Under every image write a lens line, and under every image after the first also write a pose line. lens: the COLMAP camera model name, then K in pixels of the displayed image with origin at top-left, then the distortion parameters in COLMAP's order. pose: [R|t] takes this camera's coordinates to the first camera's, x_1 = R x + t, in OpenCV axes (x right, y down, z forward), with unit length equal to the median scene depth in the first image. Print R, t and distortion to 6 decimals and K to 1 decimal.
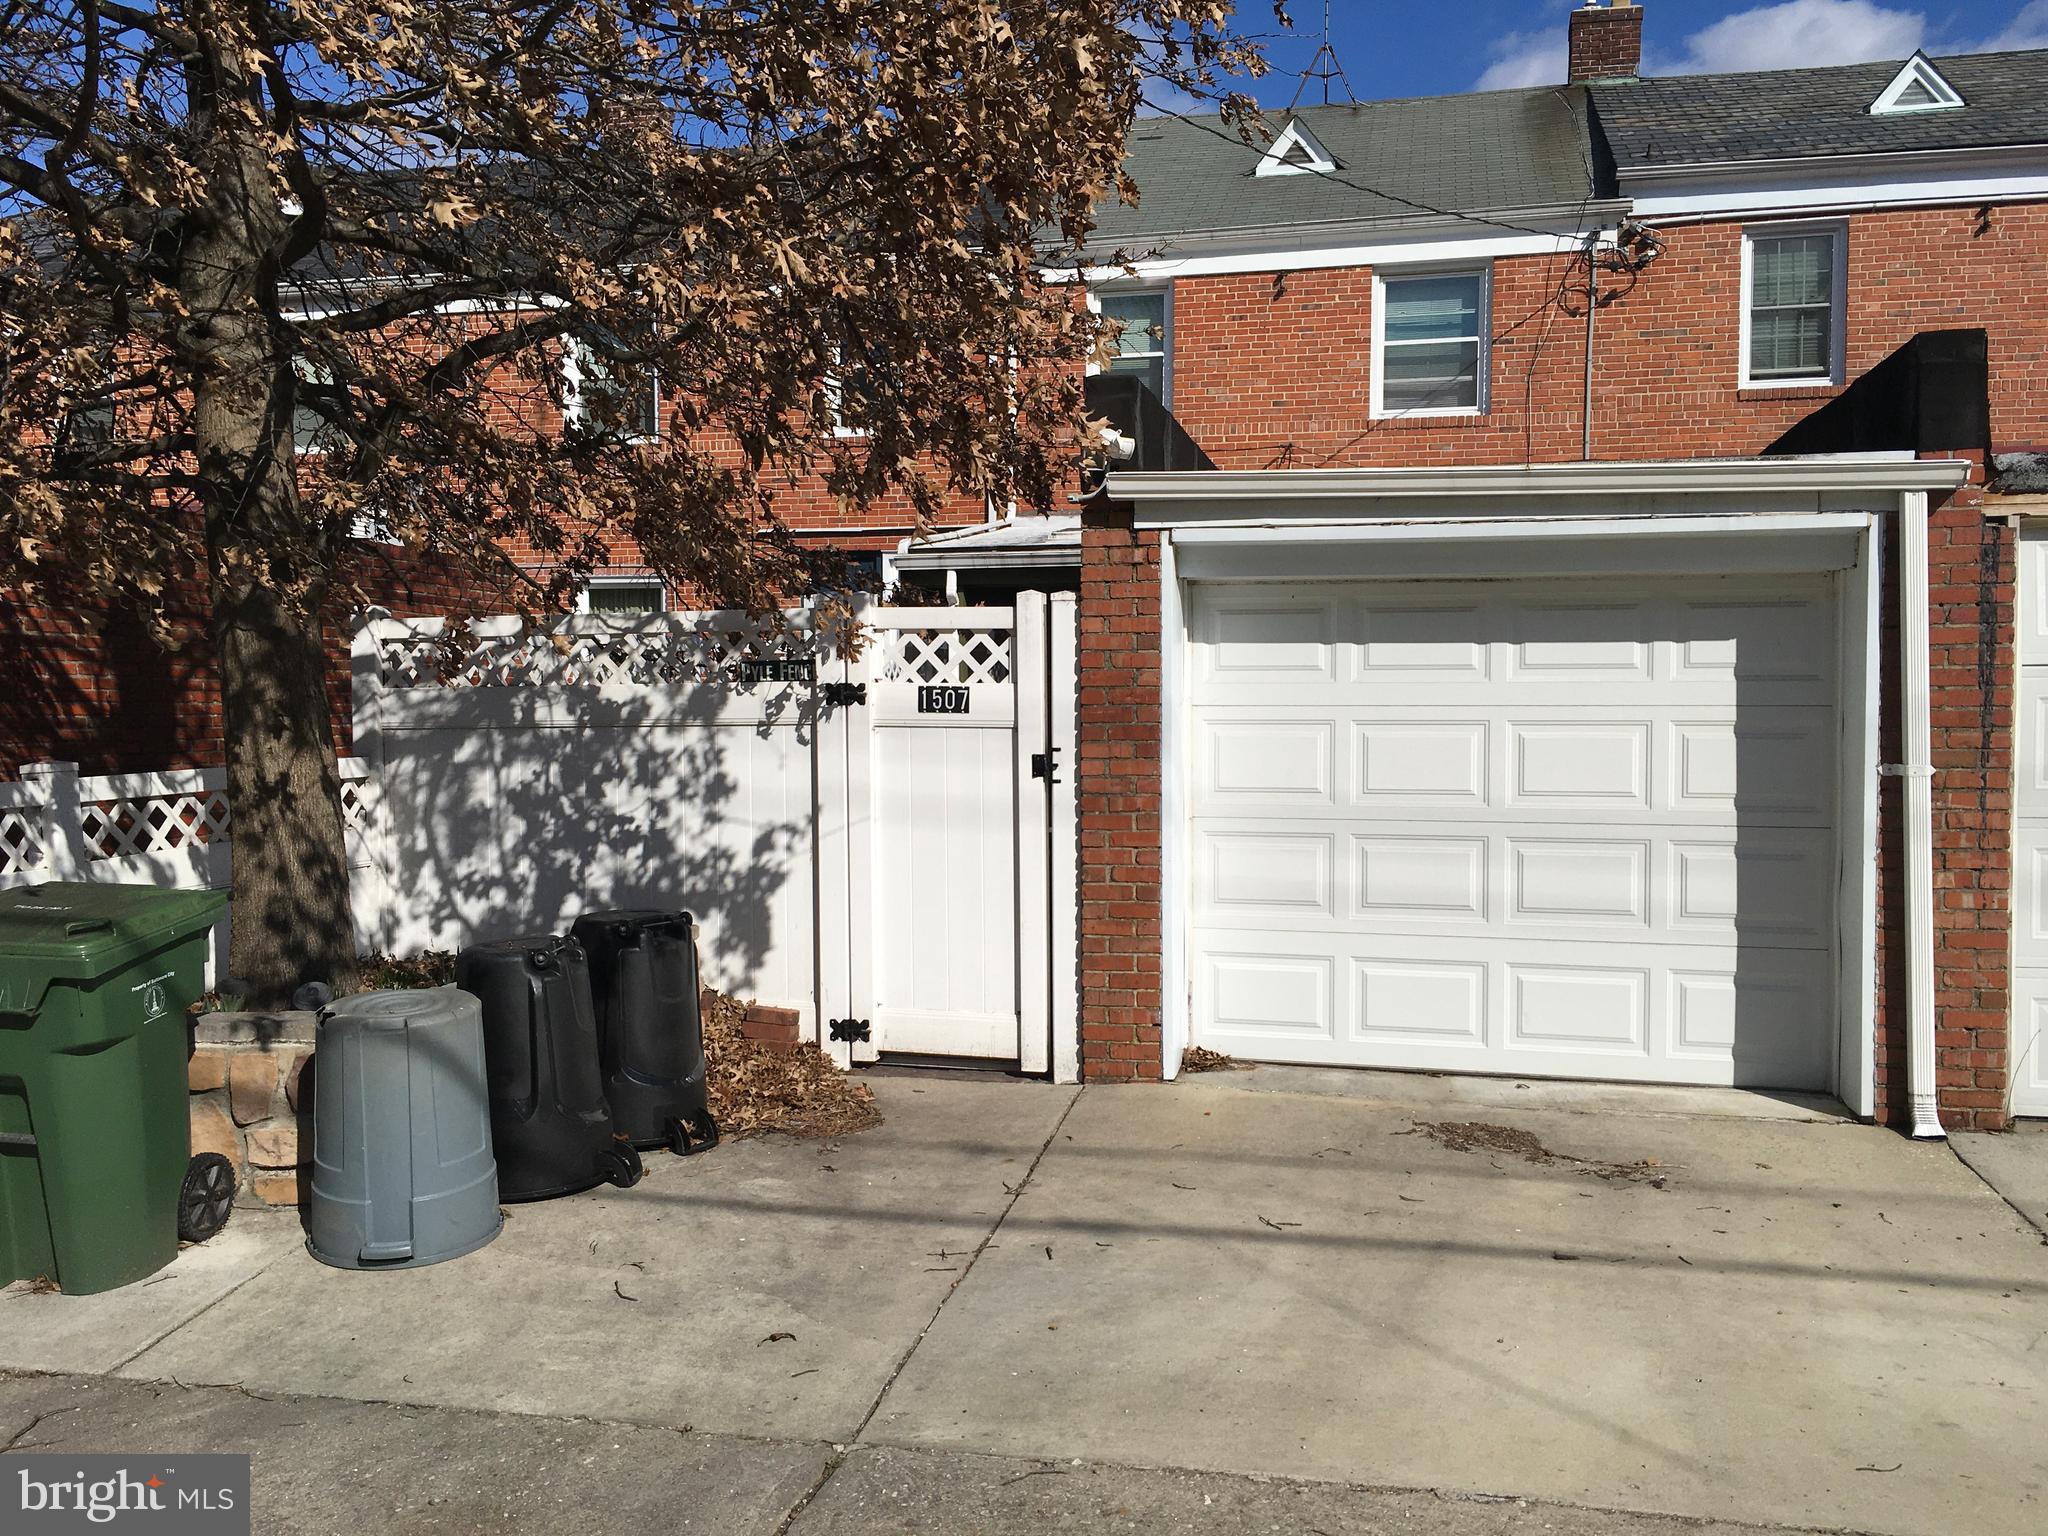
lens RADIAL K [[1738.3, 0, 1025.8], [0, 1738.3, 766.7], [0, 0, 1]] dist [0.078000, -0.104708]
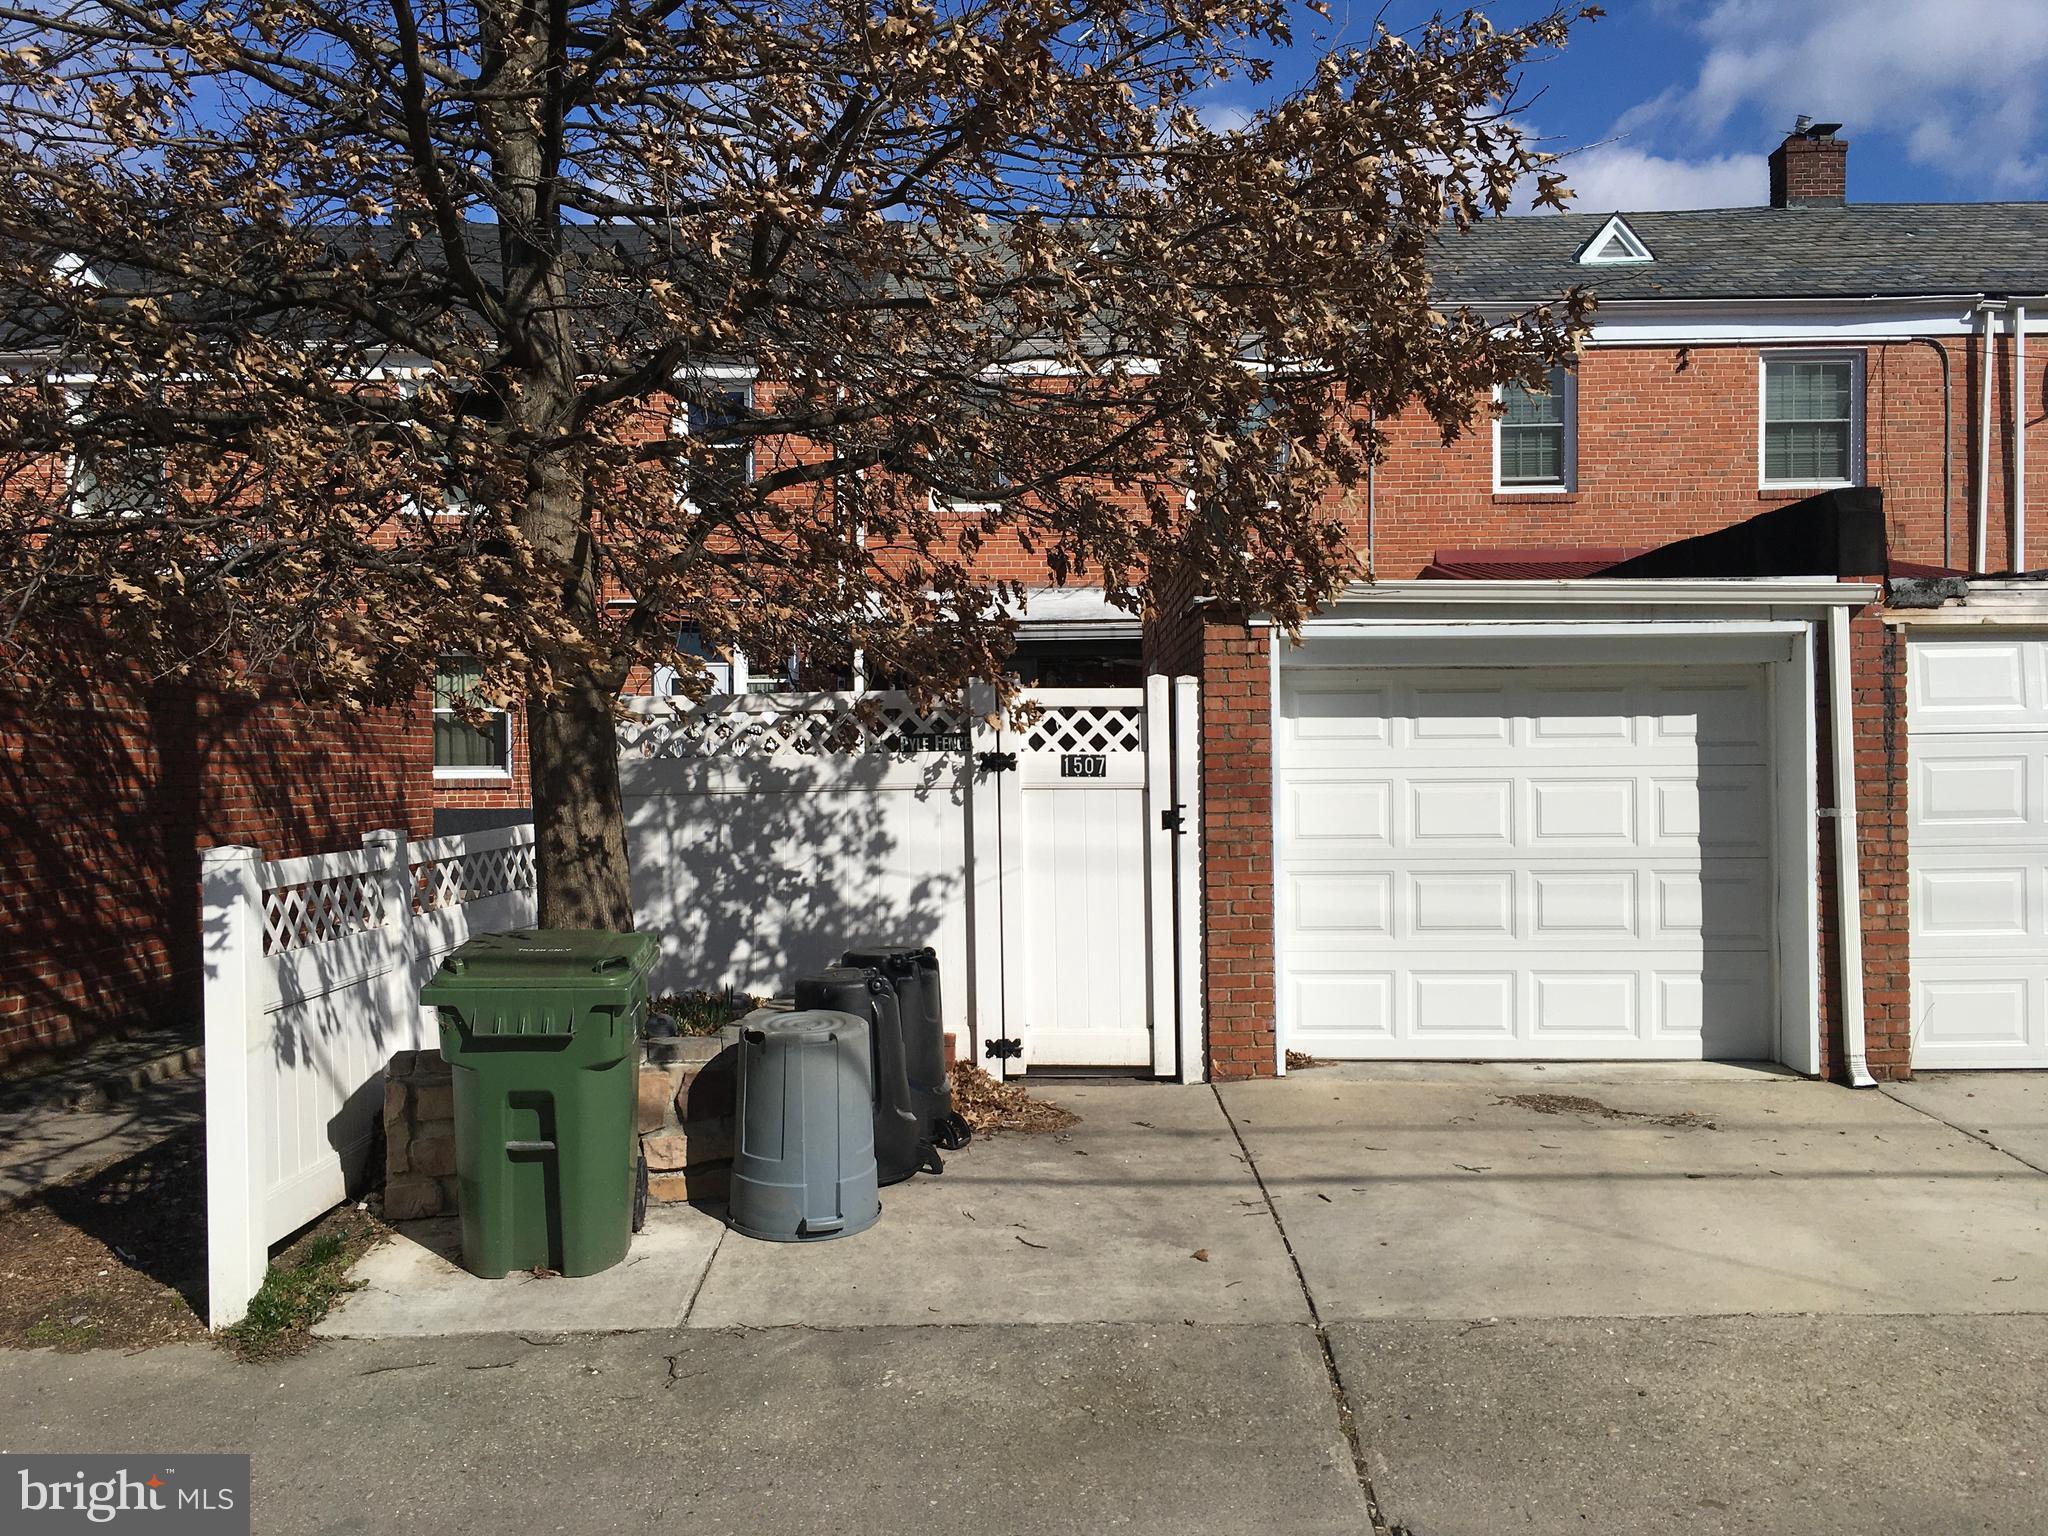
lens RADIAL K [[1738.3, 0, 1021.3], [0, 1738.3, 768.0], [0, 0, 1]] dist [0.078000, -0.104708]
pose [[0.977848, -0.009732, 0.209088, -0.353370], [0.016686, 0.999364, -0.031517, -0.000144], [-0.208649, 0.034308, 0.977389, -0.164362]]
